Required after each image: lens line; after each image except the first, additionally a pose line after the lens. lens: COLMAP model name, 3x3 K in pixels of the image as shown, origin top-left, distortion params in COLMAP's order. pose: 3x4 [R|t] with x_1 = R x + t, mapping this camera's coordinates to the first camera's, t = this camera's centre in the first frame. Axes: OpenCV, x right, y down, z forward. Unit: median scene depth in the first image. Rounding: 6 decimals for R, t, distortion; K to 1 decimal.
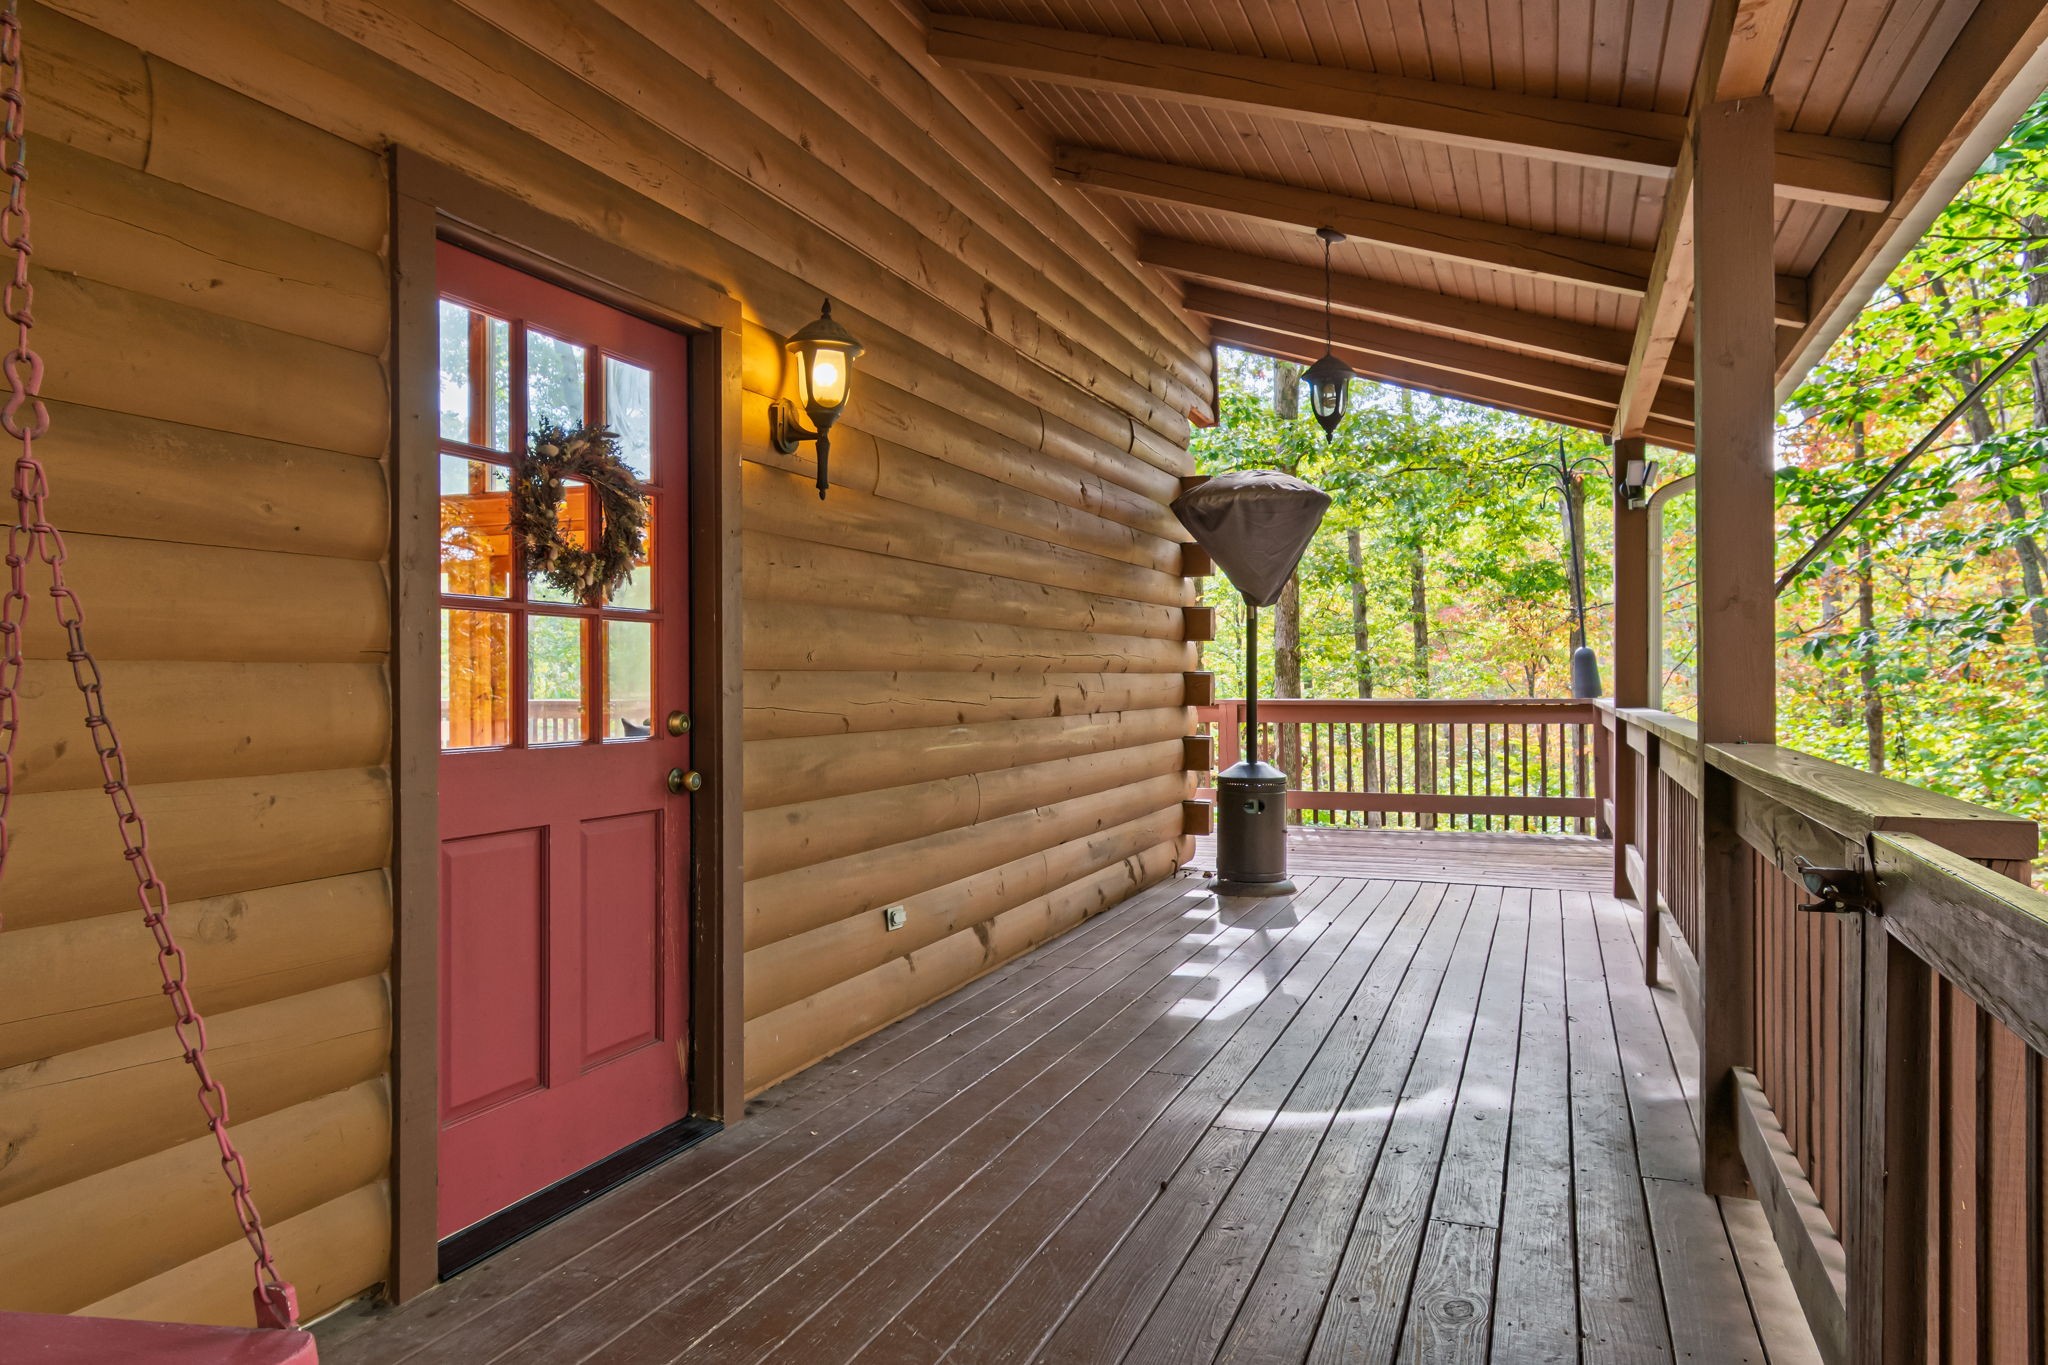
lens RADIAL K [[1273.9, 0, 1026.1], [0, 1273.9, 692.2], [0, 0, 1]] dist [0.000059, 0.003594]
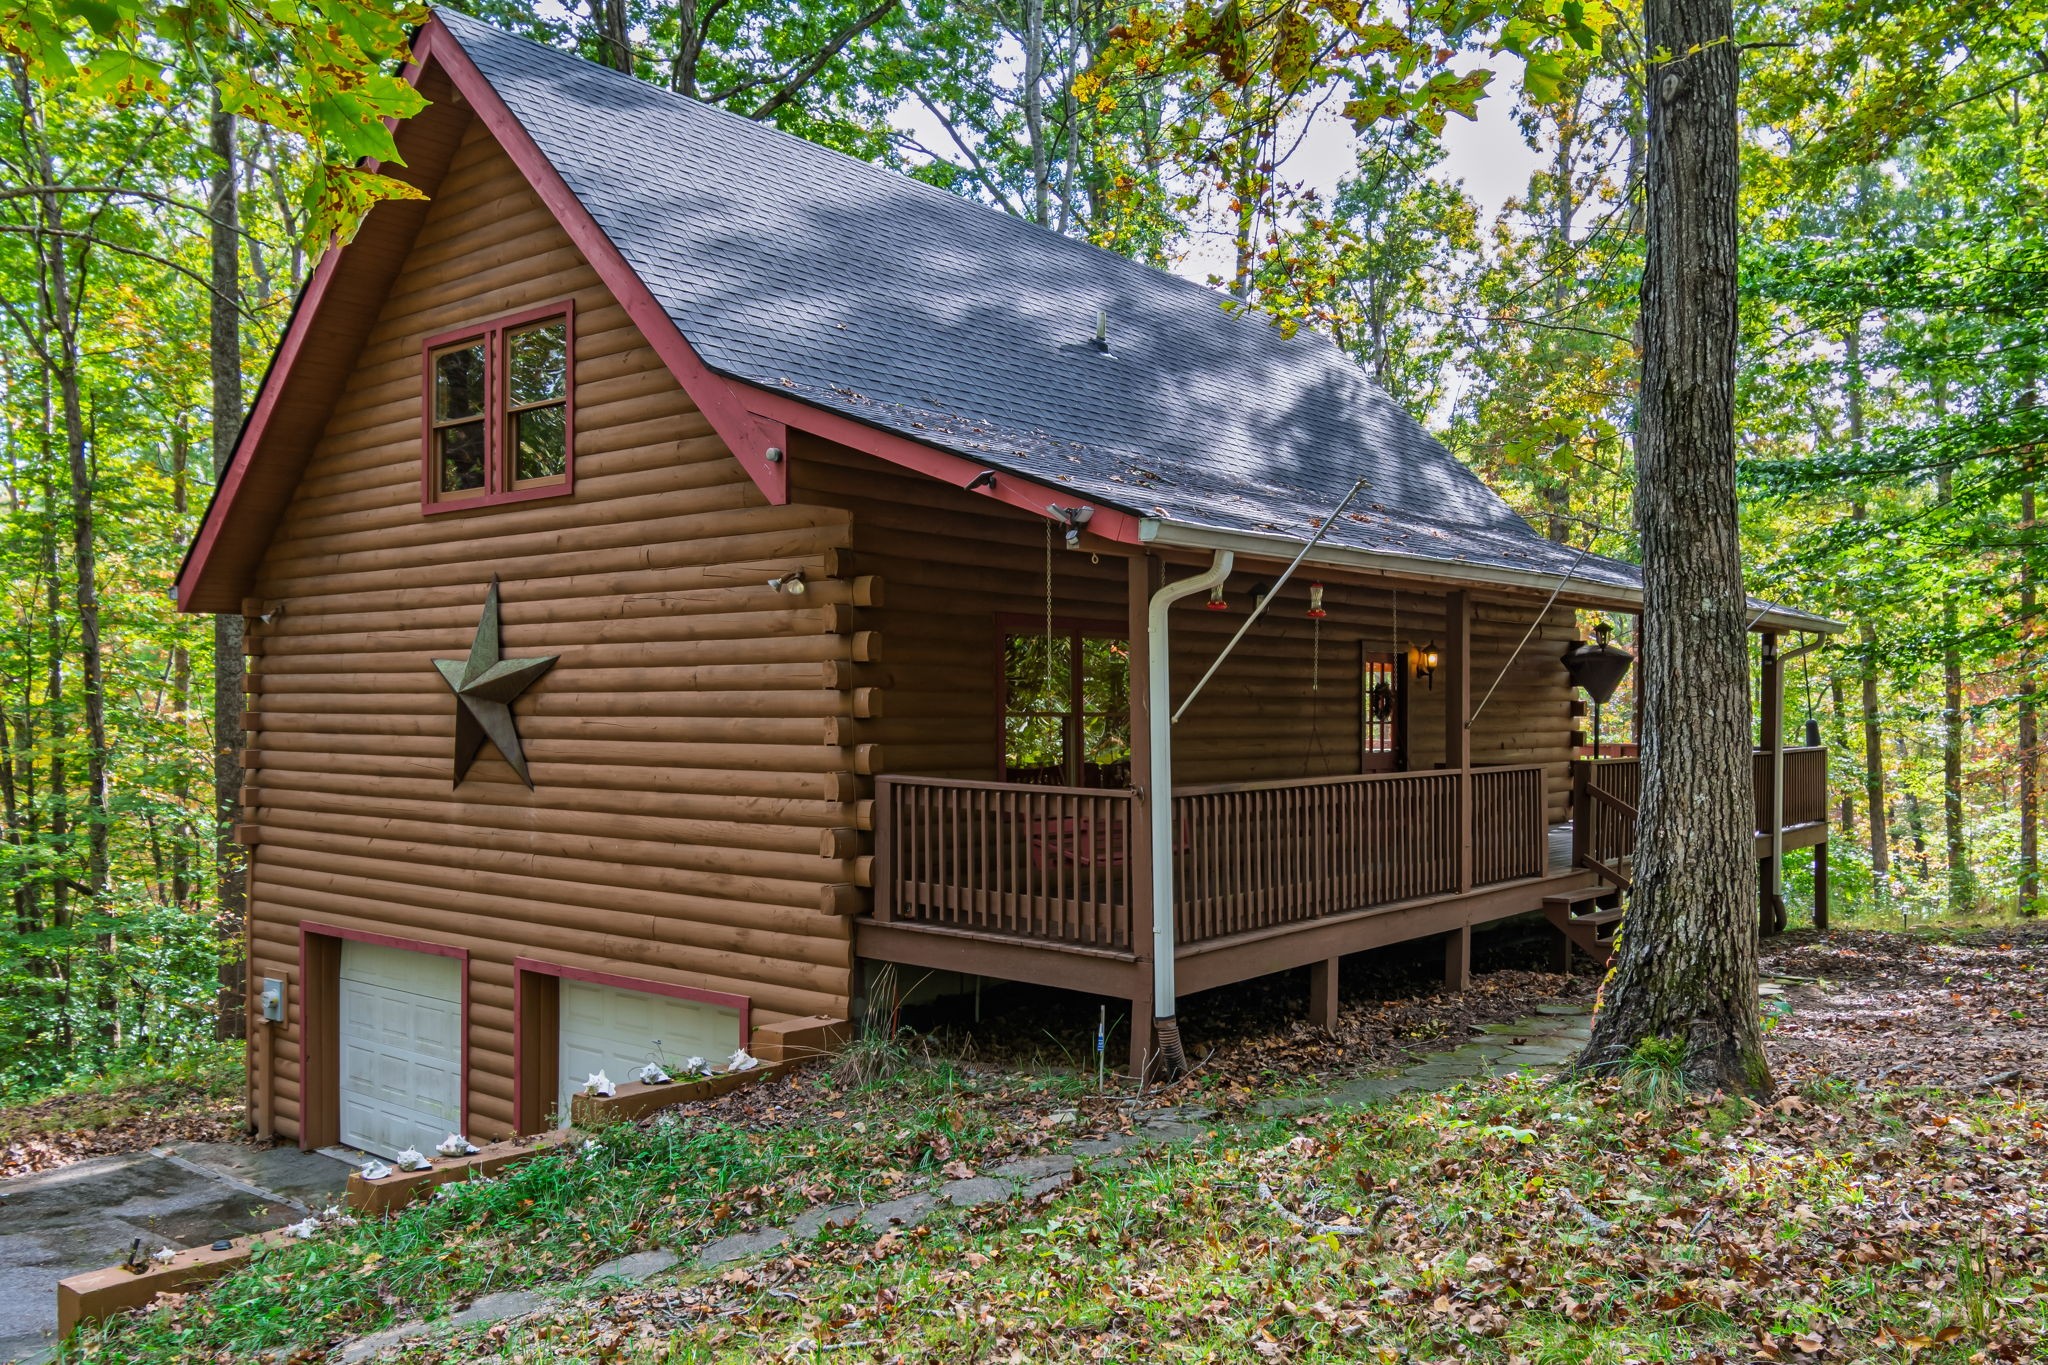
lens RADIAL K [[1639.1, 0, 1024.0], [0, 1639.1, 682.5], [0, 0, 1]] dist [0.003622, 0.000016]
pose [[0.955848, 0.002672, -0.293848, 0.118737], [-0.010183, 0.999659, -0.024031, -0.045799], [0.293684, 0.025962, 0.955550, -4.120478]]
